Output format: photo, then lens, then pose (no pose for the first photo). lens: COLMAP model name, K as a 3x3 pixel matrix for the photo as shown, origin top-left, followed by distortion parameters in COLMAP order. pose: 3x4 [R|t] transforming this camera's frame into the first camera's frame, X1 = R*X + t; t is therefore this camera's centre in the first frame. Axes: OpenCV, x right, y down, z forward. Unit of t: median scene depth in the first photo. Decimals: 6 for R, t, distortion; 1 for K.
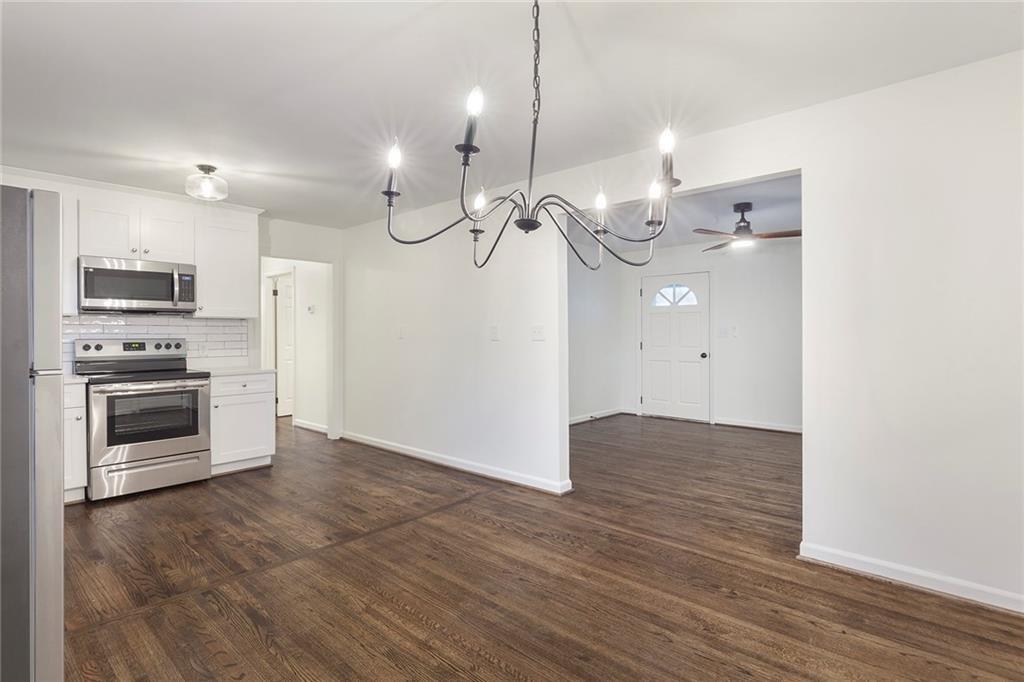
lens RADIAL K [[503.8, 0, 488.0], [0, 503.8, 336.9], [0, 0, 1]] dist [-0.001139, -0.000017]
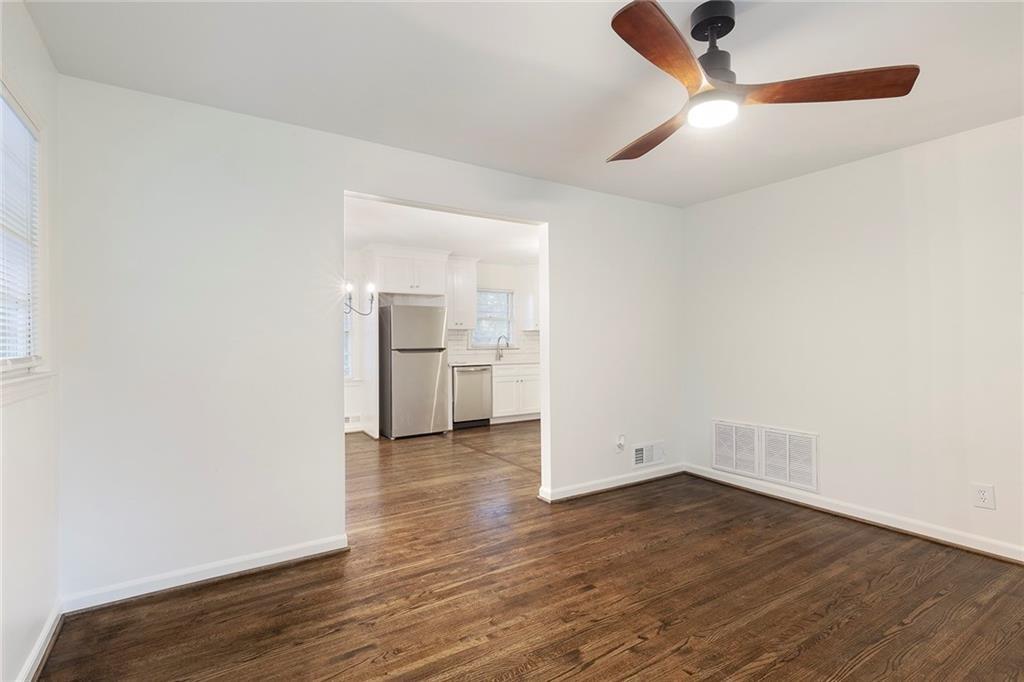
lens RADIAL K [[479.3, 0, 511.7], [0, 479.3, 336.9], [0, 0, 1]] dist [0.002308, 0.000451]
pose [[-0.210103, -0.000956, -0.977679, 1.397543], [-0.005209, 0.999986, 0.000142, -0.038352], [0.977665, 0.005122, -0.210105, 1.384511]]
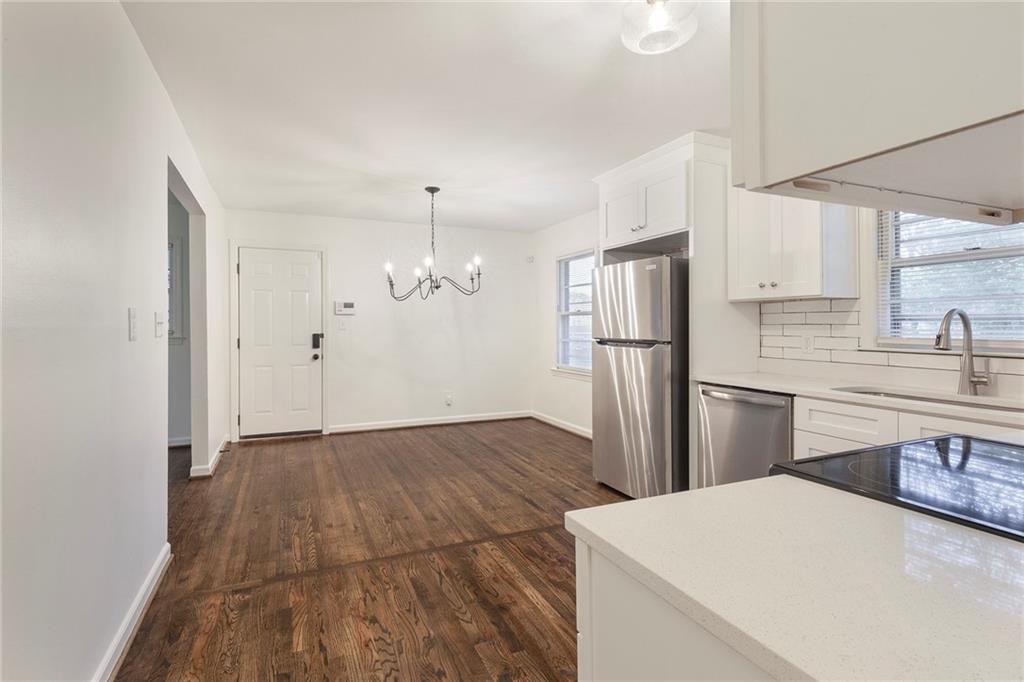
lens RADIAL K [[497.1, 0, 508.1], [0, 497.1, 324.1], [0, 0, 1]] dist [0.001907, 0.000363]
pose [[-0.926219, 0.004600, 0.376959, -0.703761], [0.007658, 0.999949, 0.006614, -0.032976], [-0.376909, 0.009012, -0.926206, 1.775694]]
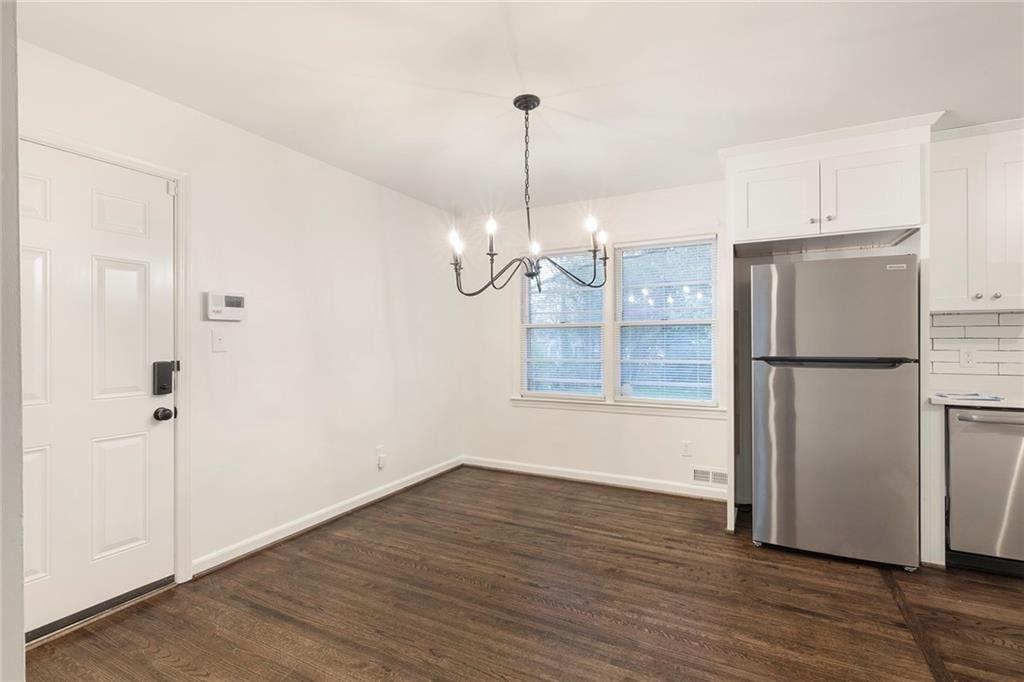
lens RADIAL K [[479.3, 0, 511.7], [0, 479.3, 336.9], [0, 0, 1]] dist [0.002308, 0.000451]
pose [[-0.958870, 0.006069, -0.283780, 0.304798], [0.005046, 0.999978, 0.004338, -0.032592], [0.283800, 0.002728, -0.958879, 1.267542]]
